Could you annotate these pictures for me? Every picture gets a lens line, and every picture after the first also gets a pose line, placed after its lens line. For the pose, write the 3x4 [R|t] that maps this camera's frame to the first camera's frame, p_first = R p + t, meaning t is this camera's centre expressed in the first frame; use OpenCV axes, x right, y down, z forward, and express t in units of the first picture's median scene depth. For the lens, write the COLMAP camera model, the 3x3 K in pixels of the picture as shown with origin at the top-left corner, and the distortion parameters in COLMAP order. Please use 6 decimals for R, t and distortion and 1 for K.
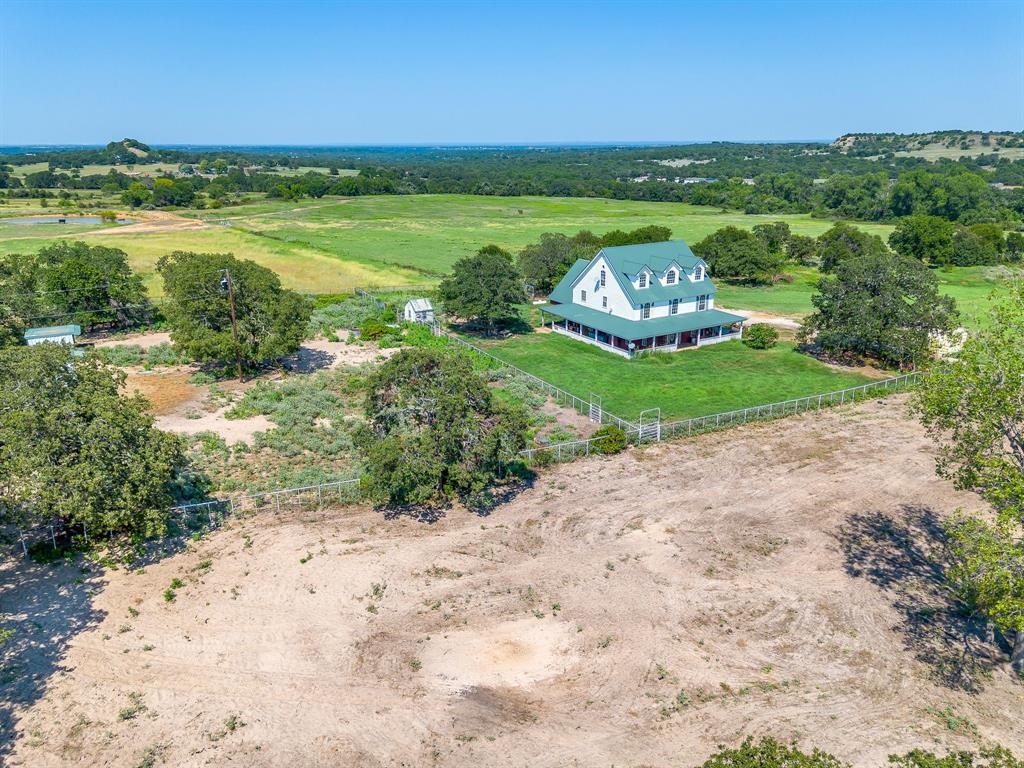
lens RADIAL K [[749.8, 0, 512.0], [0, 749.8, 384.0], [0, 0, 1]] dist [0.055443, -0.042525]
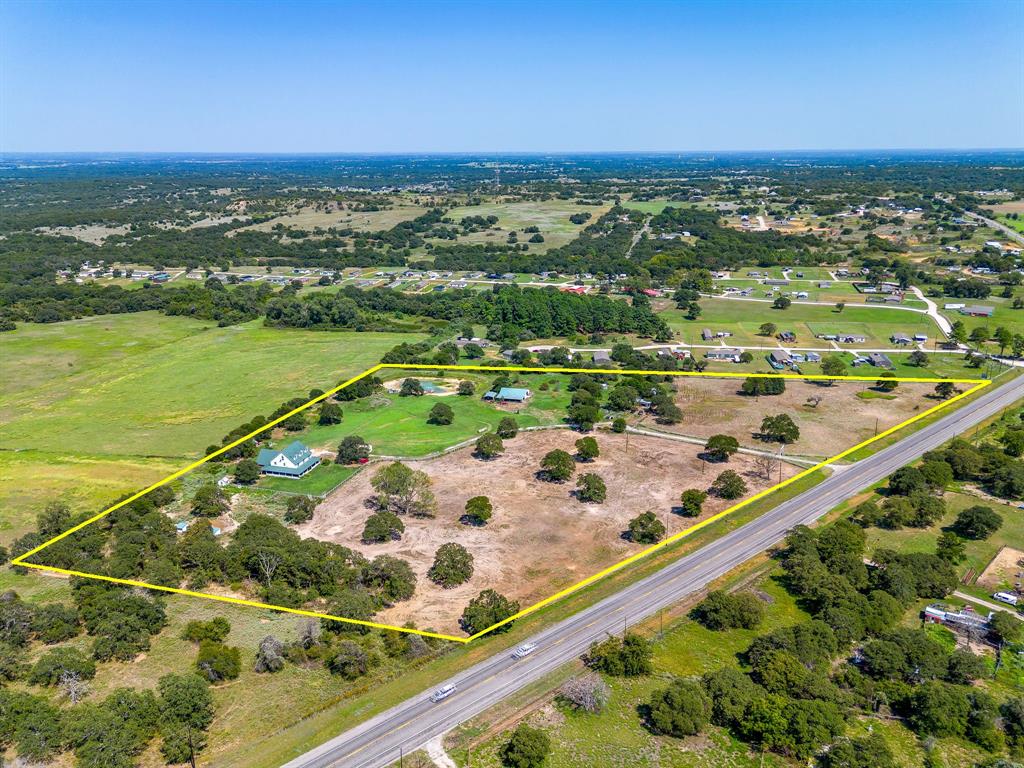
lens RADIAL K [[739.1, 0, 512.0], [0, 739.1, 384.0], [0, 0, 1]] dist [0.037909, -0.004777]
pose [[0.725043, -0.207637, 0.656658, -1.288253], [0.215479, 0.973992, 0.070061, -0.481058], [-0.654127, 0.090699, 0.750927, -2.313292]]
